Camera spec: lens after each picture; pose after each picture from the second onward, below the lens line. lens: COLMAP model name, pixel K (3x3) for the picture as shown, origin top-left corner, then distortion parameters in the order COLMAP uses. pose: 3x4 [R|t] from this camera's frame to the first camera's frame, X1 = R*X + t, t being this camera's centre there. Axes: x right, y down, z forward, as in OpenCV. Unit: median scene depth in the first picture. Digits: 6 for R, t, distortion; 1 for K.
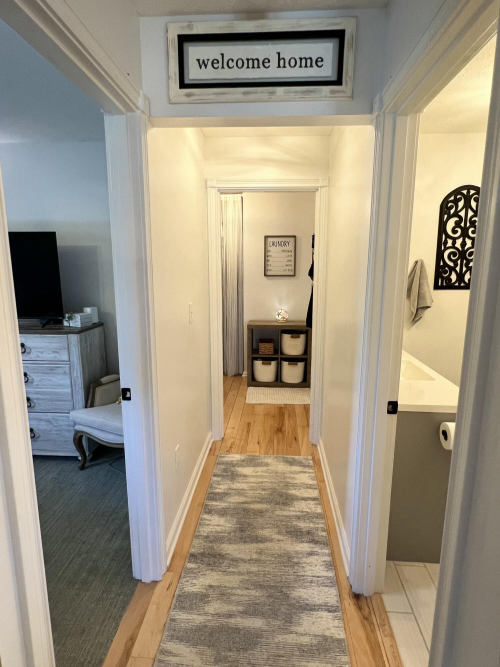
lens RADIAL K [[359.2, 0, 250.0], [0, 359.2, 333.5], [0, 0, 1]] dist [0.000408, -0.000396]
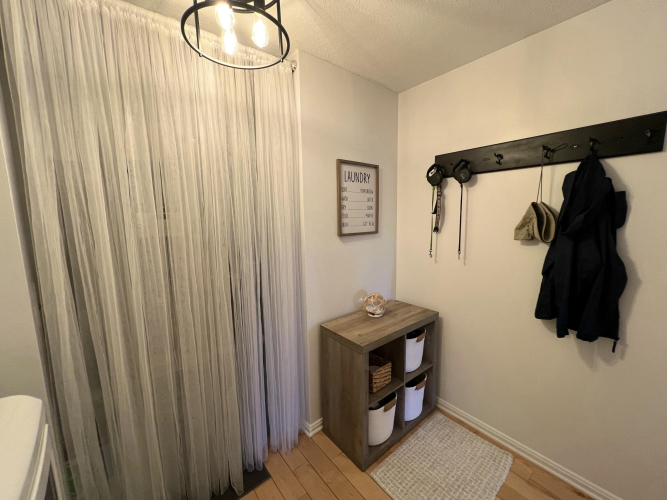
lens RADIAL K [[268.5, 0, 333.5], [0, 268.5, 250.0], [0, 0, 1]] dist [-0.002919, -0.000002]
pose [[0.732618, -0.098565, 0.673466, -0.242535], [0.133798, 0.991009, -0.000511, -0.146180], [-0.667360, 0.090482, 0.739218, 0.744502]]
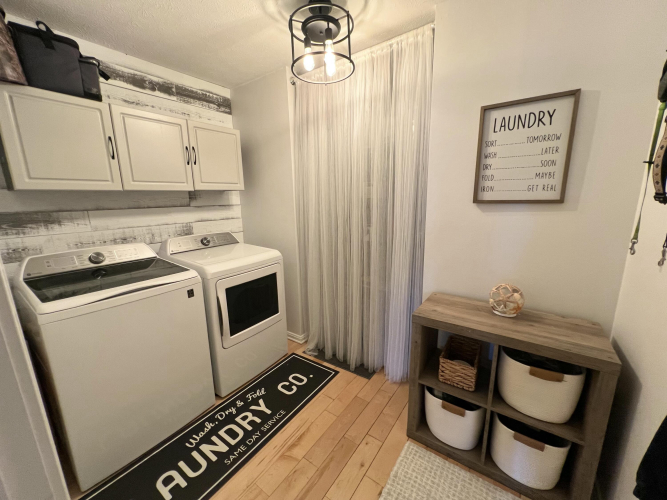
lens RADIAL K [[268.5, 0, 333.5], [0, 268.5, 250.0], [0, 0, 1]] dist [-0.002919, -0.000002]
pose [[0.851821, 0.089380, -0.516151, 0.071190], [-0.071231, 0.995947, 0.054909, -0.111931], [0.518967, -0.010006, 0.854736, 0.651707]]
